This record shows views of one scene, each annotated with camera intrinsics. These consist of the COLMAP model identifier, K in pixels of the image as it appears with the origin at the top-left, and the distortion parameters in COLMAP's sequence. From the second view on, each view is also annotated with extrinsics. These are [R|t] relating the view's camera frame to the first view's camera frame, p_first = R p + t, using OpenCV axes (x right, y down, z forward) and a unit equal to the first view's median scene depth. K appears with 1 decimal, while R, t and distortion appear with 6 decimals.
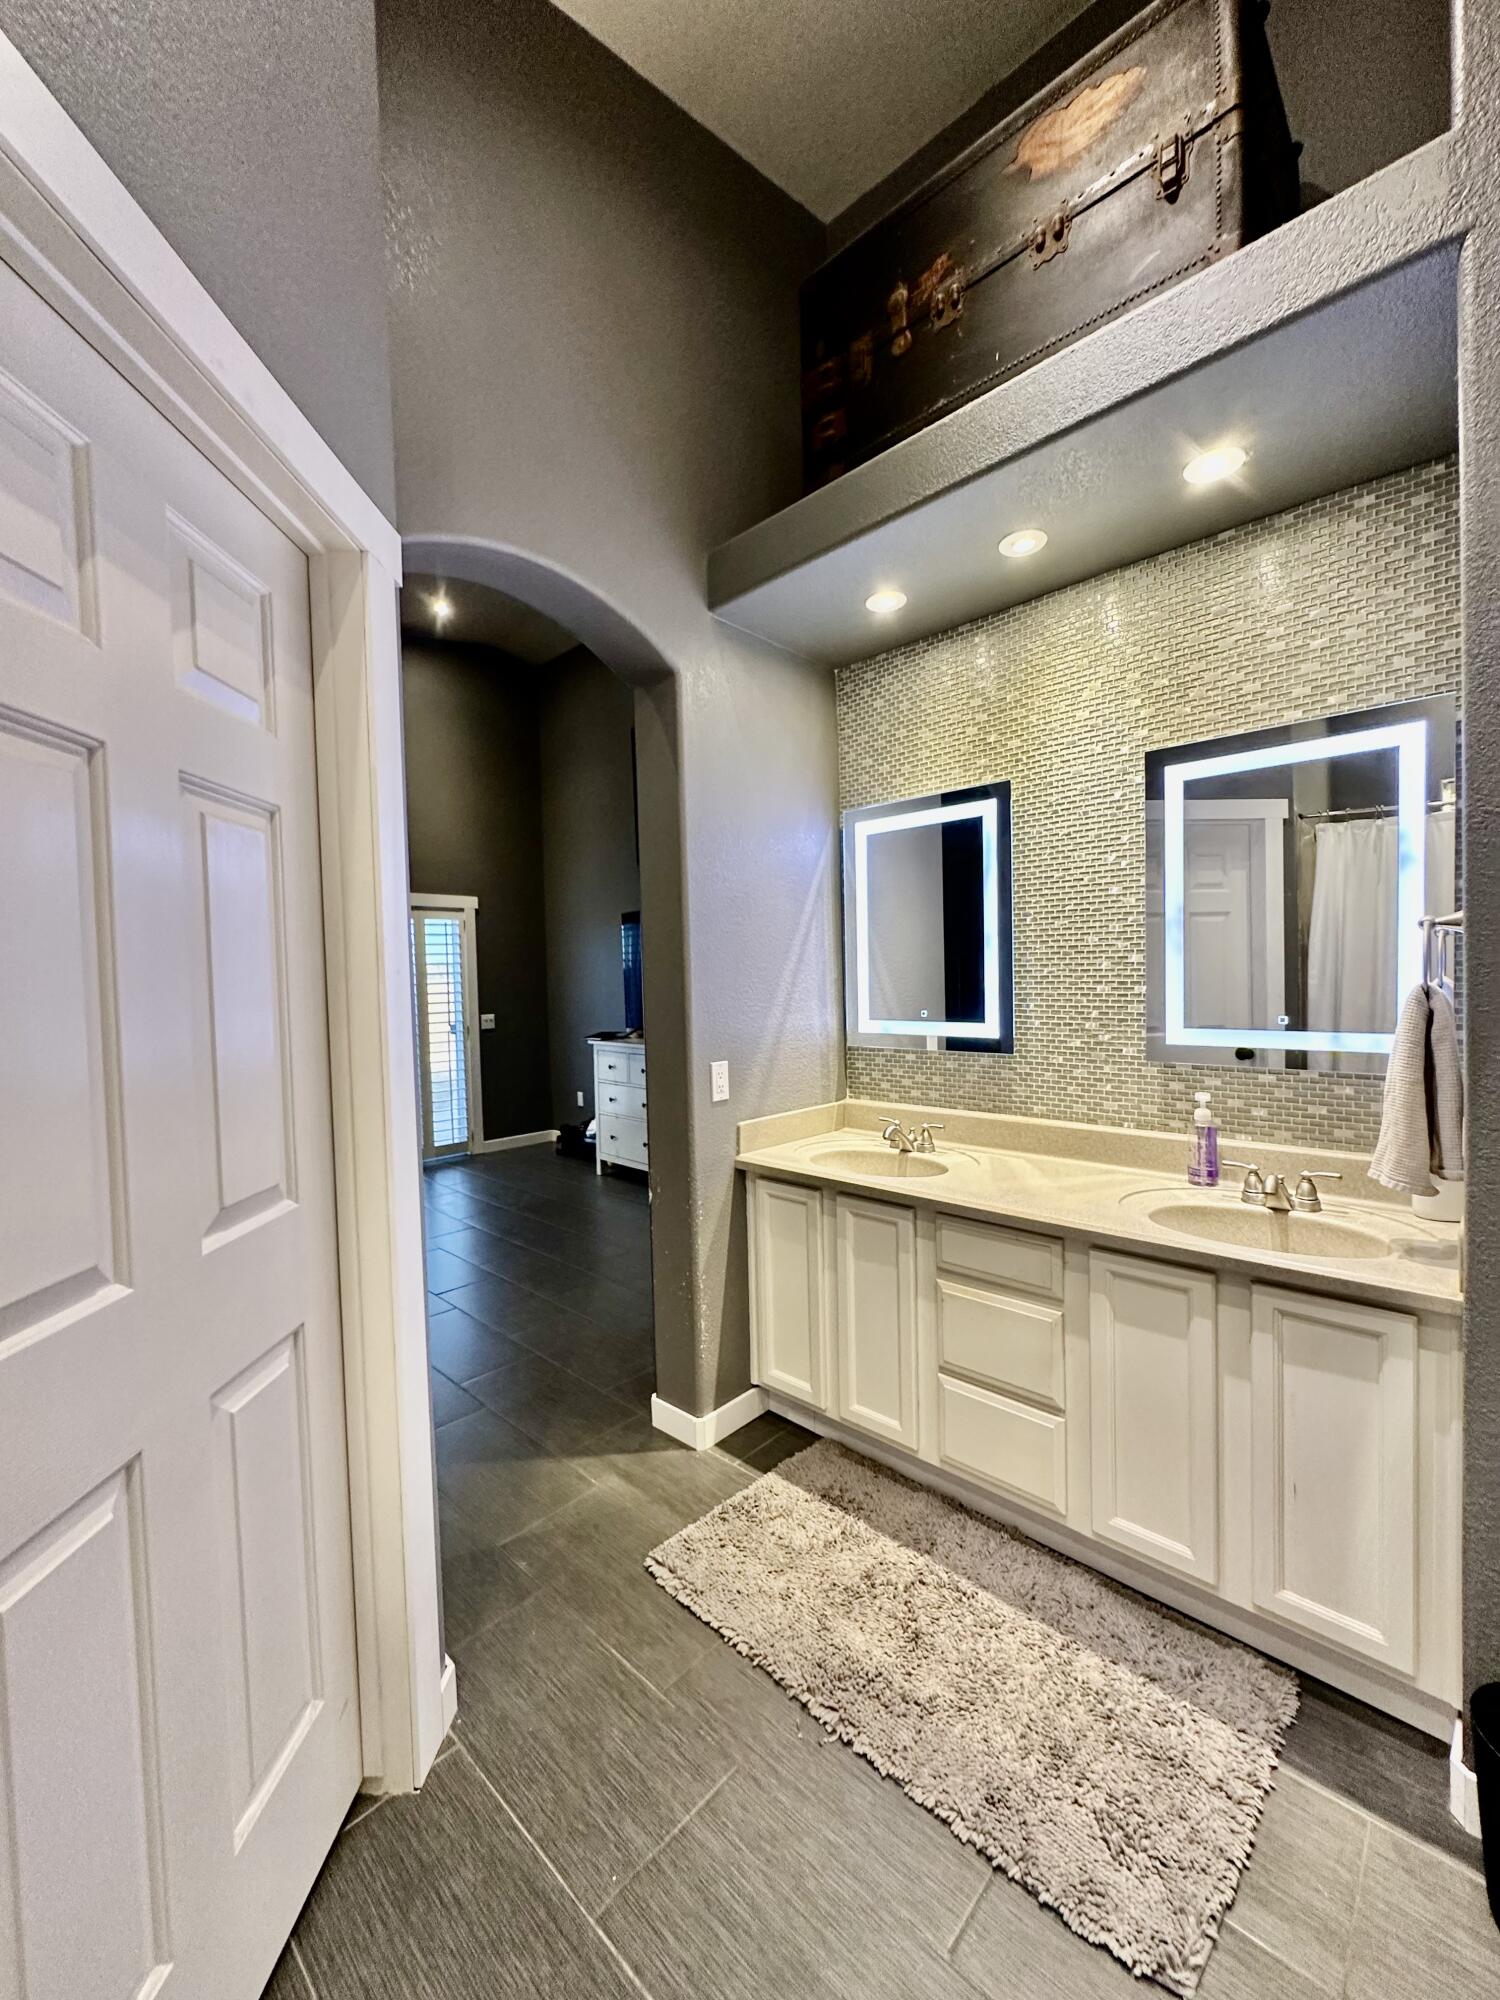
lens RADIAL K [[796.1, 0, 749.7], [0, 796.1, 1002.2], [0, 0, 1]] dist [-0.004494, 0.000686]
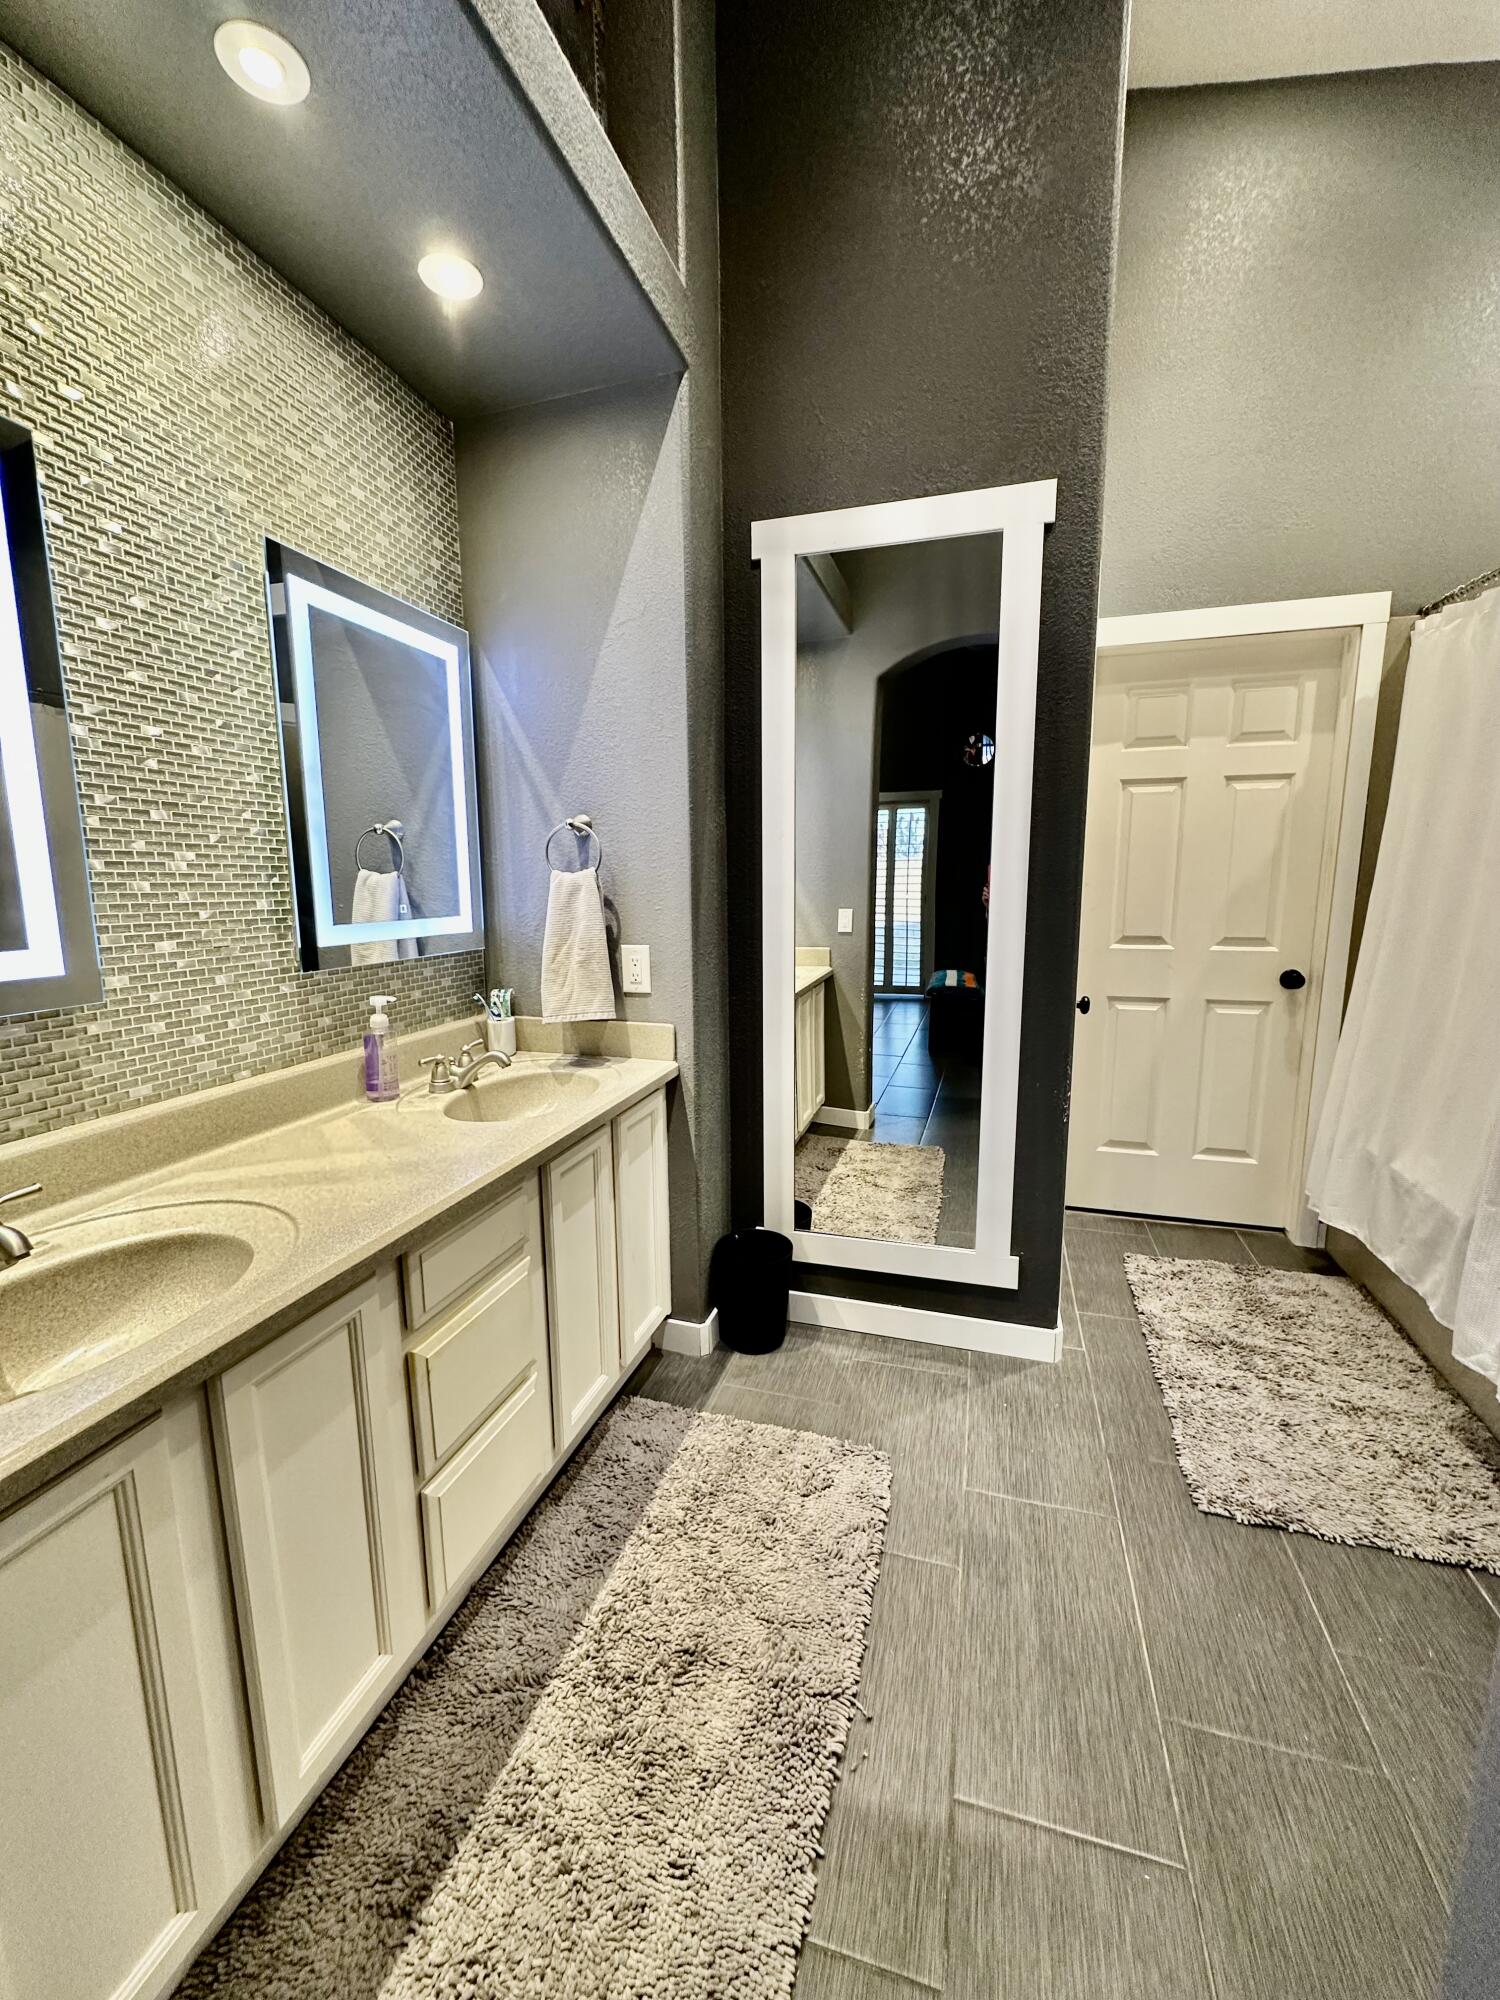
lens RADIAL K [[796.1, 0, 743.9], [0, 796.1, 1004.2], [0, 0, 1]] dist [-0.004494, 0.000686]
pose [[-0.454072, -0.114930, 0.883521, -0.410090], [0.042552, 0.987716, 0.150353, 0.009383], [-0.889948, 0.105867, -0.443604, 1.098416]]
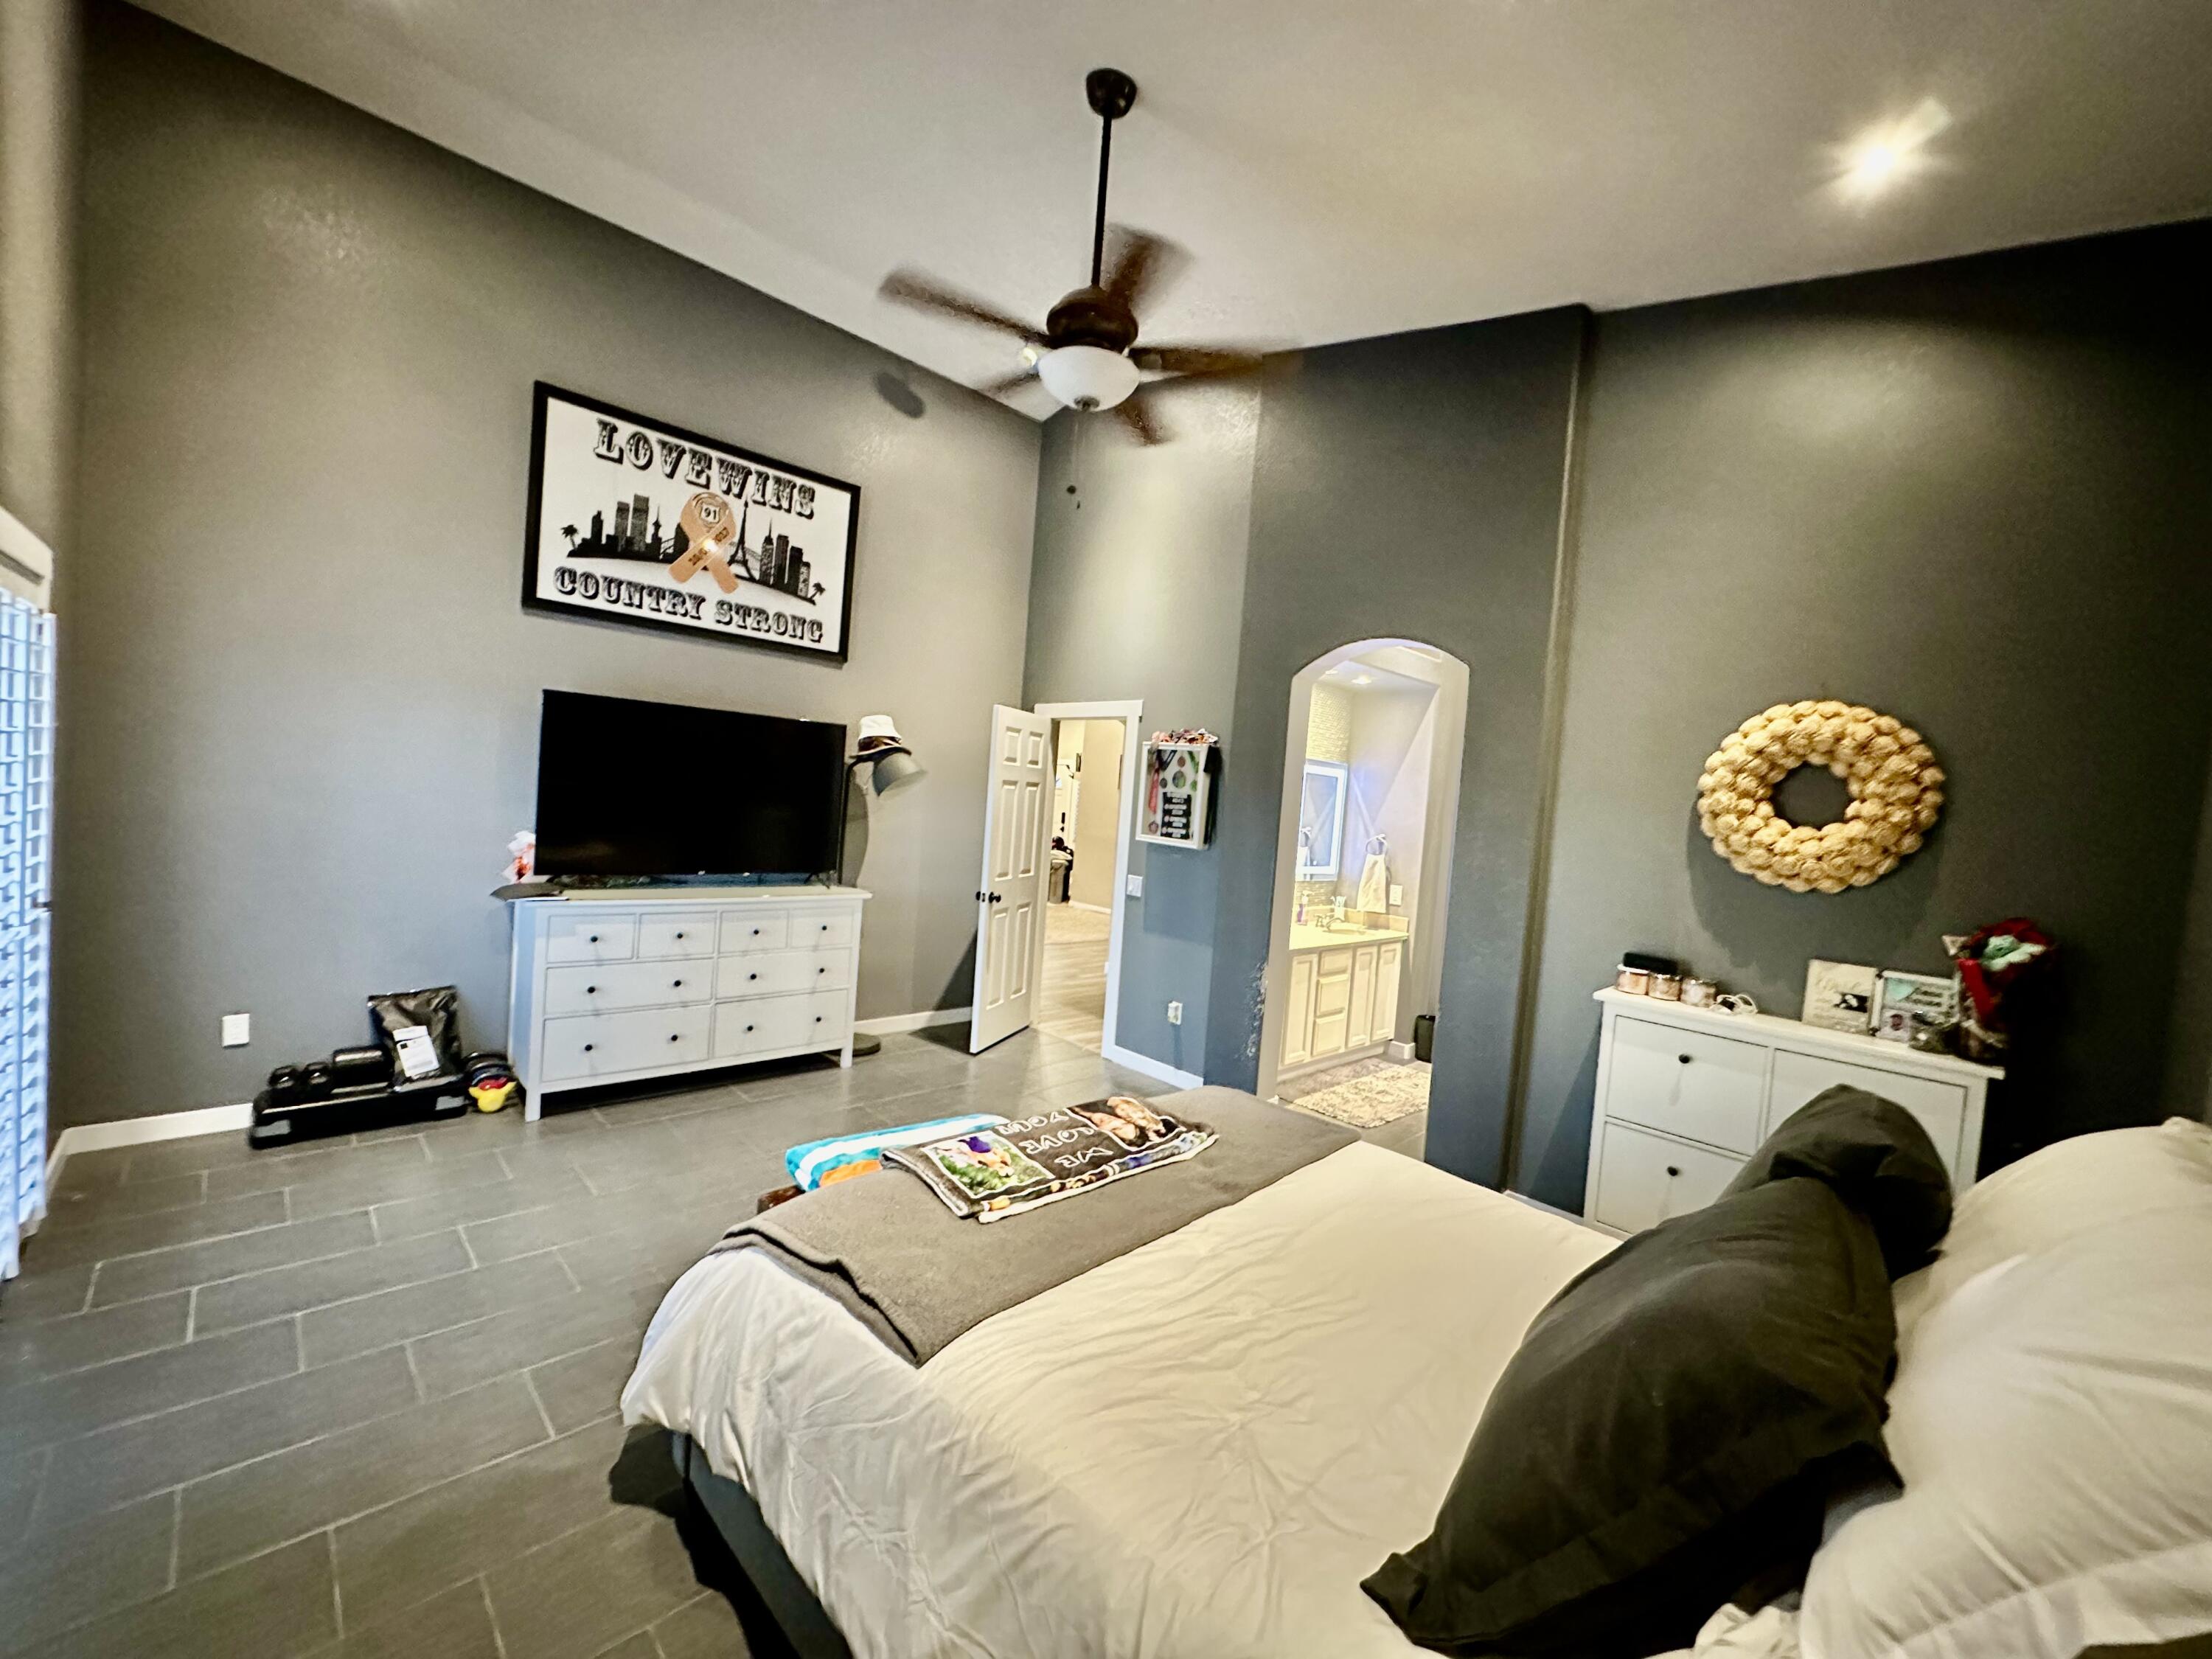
lens RADIAL K [[880.5, 0, 1097.3], [0, 880.5, 831.0], [0, 0, 1]] dist [-0.004494, 0.000686]
pose [[0.035272, -0.005295, 0.999364, -2.568507], [-0.050496, 0.998699, 0.007074, -0.076009], [-0.998101, -0.050714, 0.034959, 1.712207]]
